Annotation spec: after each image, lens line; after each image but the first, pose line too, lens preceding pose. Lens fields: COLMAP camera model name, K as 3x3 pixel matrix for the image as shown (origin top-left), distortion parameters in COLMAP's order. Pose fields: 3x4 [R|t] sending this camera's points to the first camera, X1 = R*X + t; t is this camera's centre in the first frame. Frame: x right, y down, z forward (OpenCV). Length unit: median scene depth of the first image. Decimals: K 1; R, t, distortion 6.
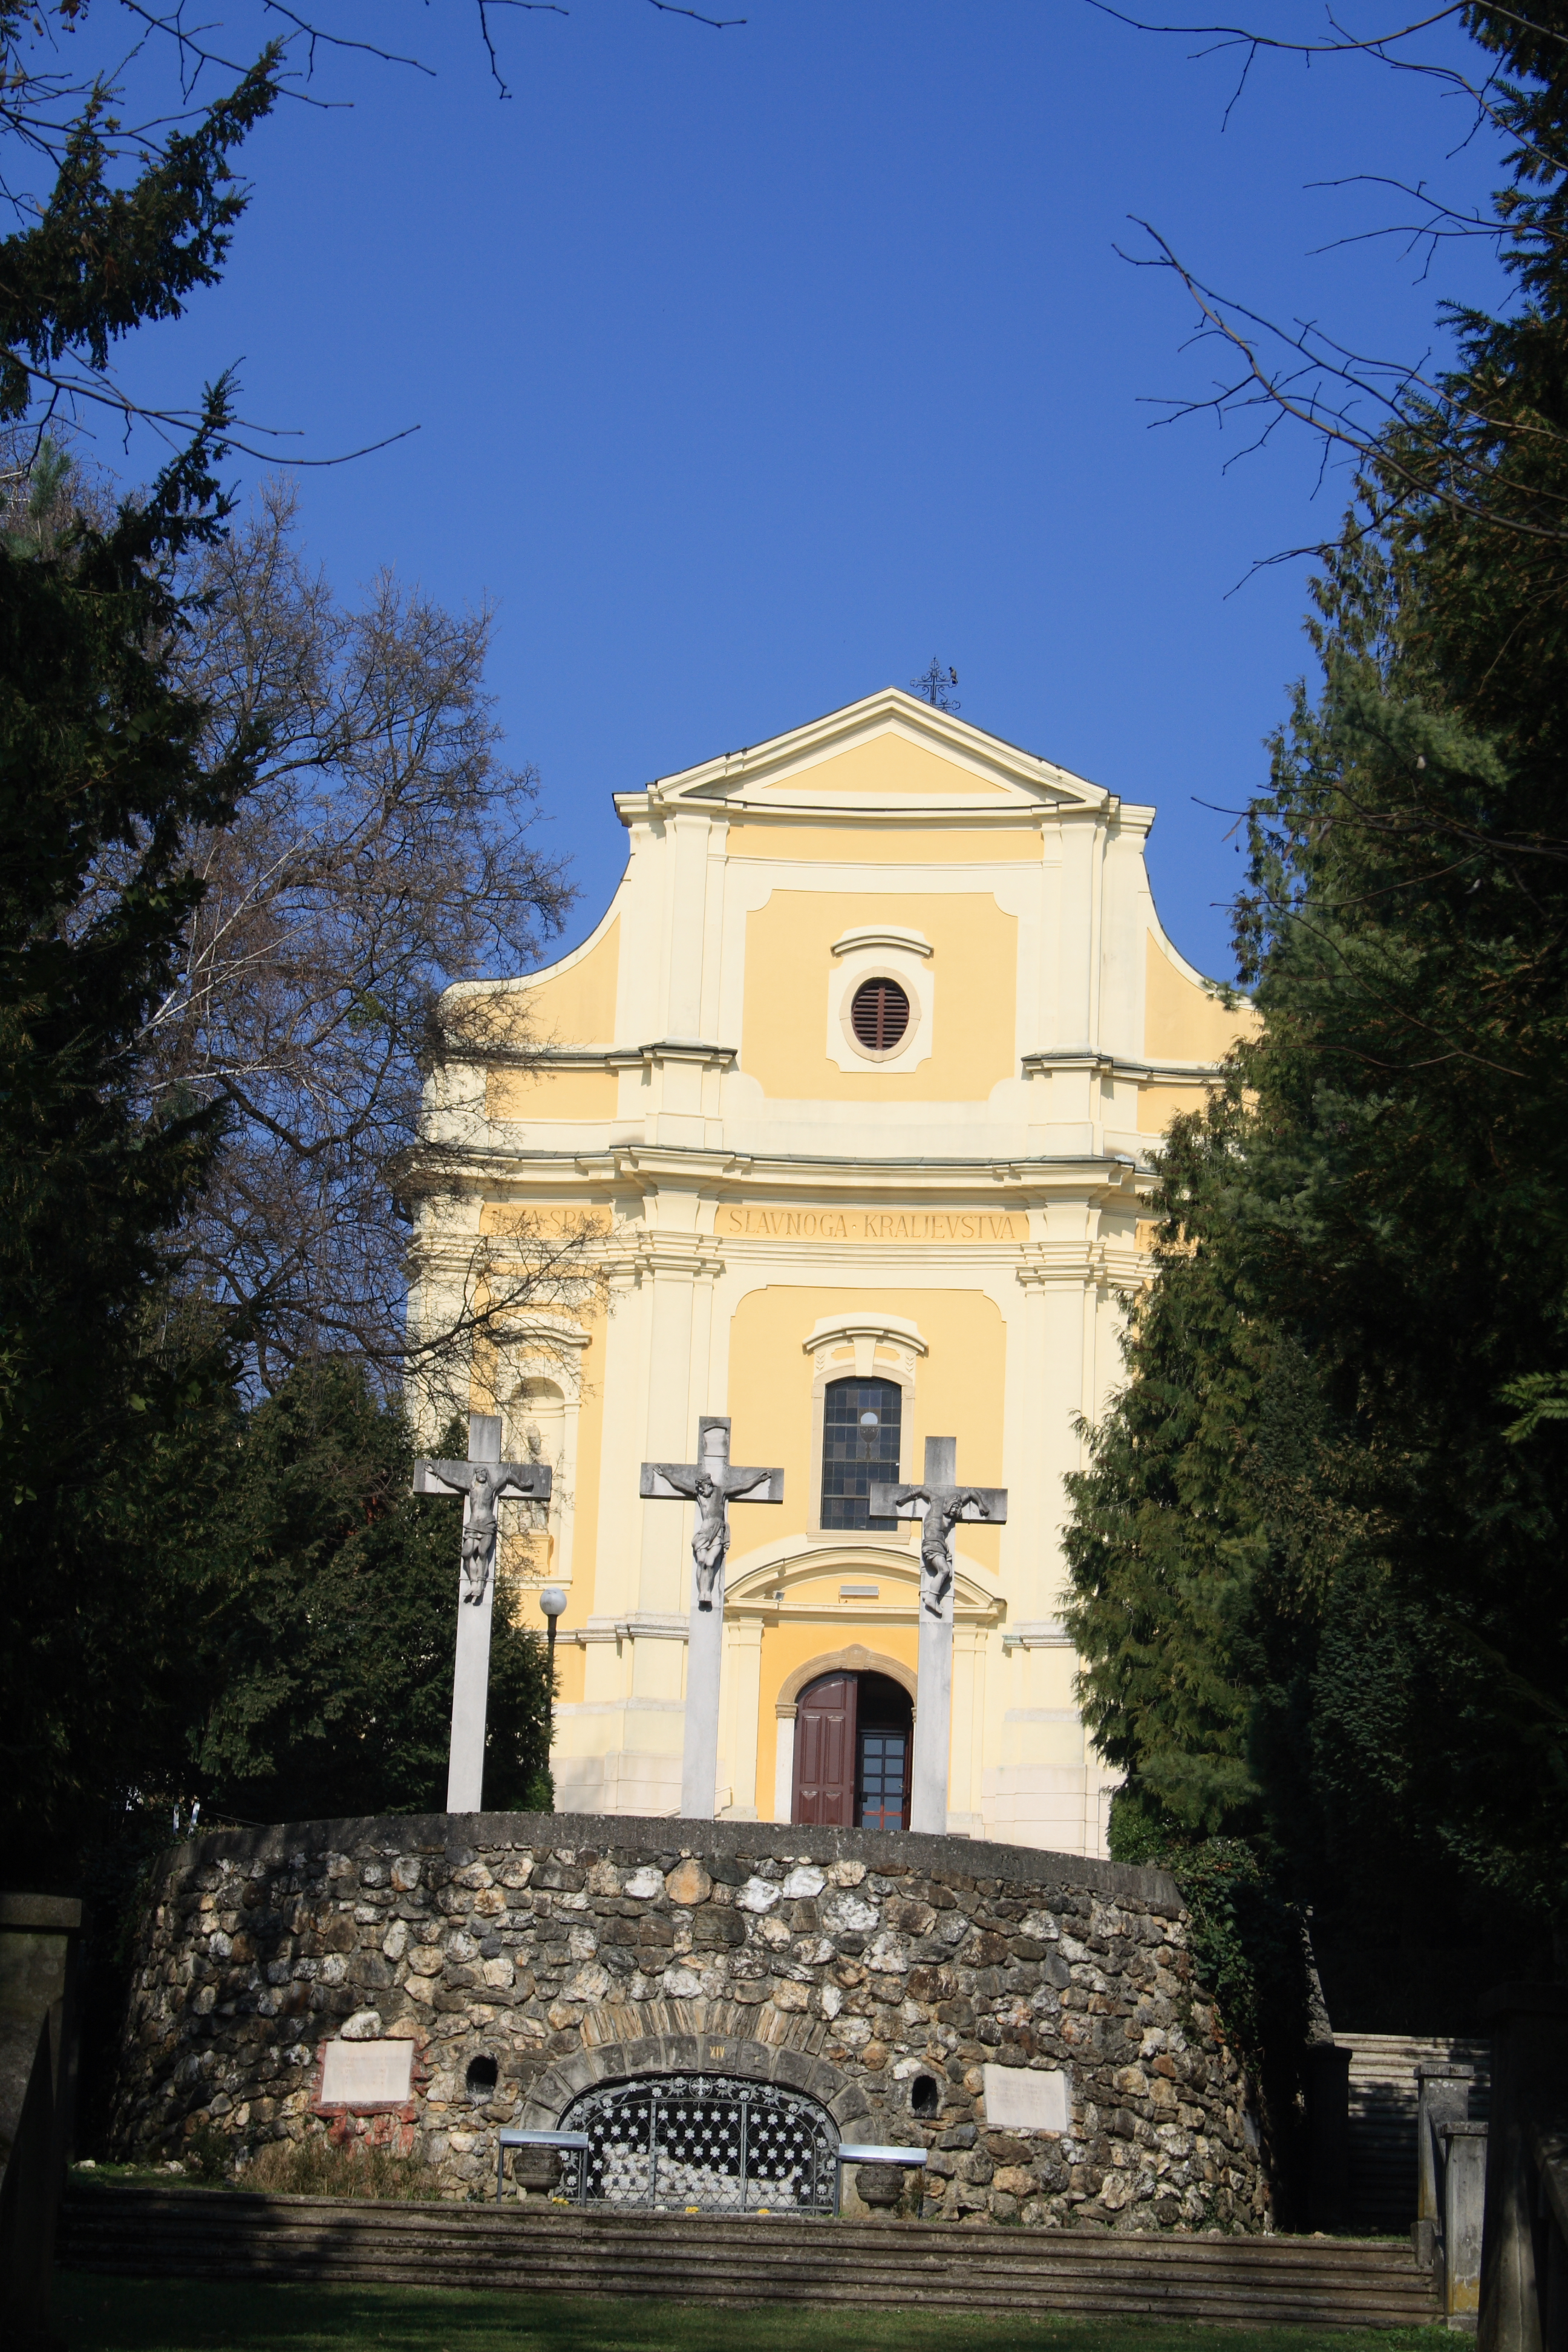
lens RADIAL K [[5742.3, 0, 785.0], [0, 5742.3, 1177.3], [0, 0, 1]] dist [0.113507, 0.000000]
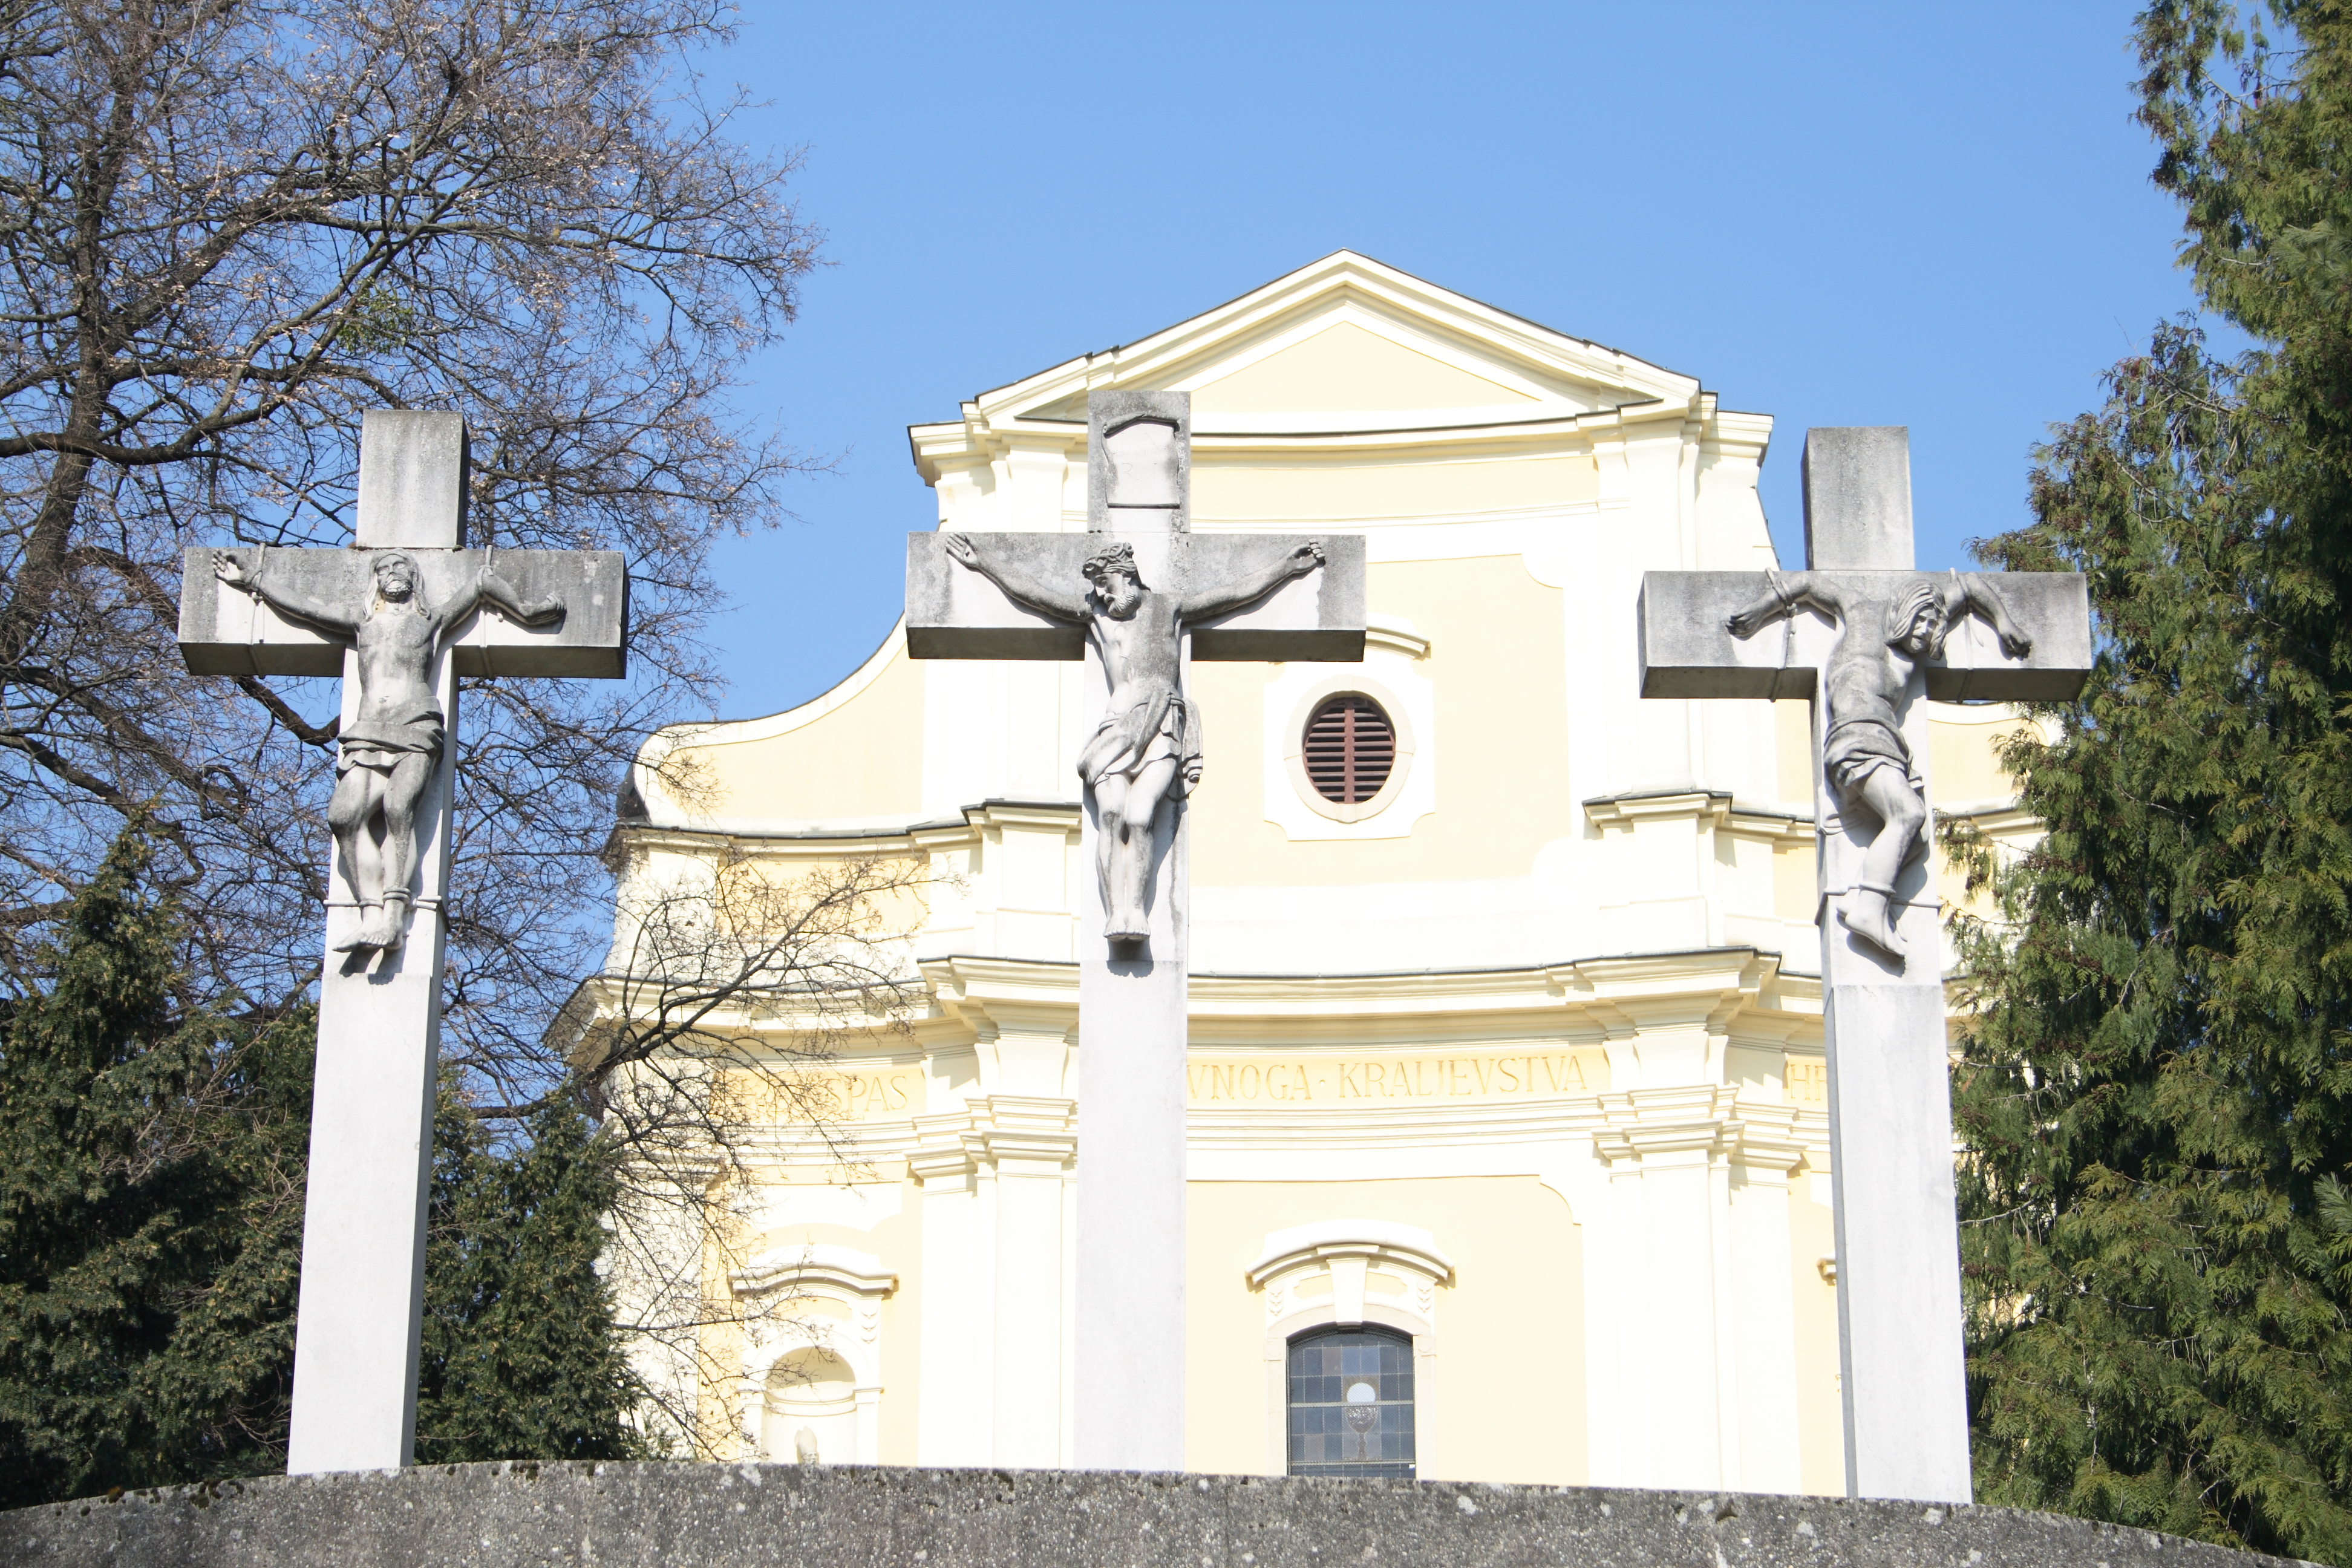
lens RADIAL K [[5742.3, 0, 1131.6], [0, 5742.3, 741.0], [0, 0, 1]] dist [0.113507, 0.000000]
pose [[0.999403, -0.034526, 0.001225, -0.007741], [0.034342, 0.988948, -0.144229, 0.060486], [0.003768, 0.144185, 0.989544, 0.392405]]
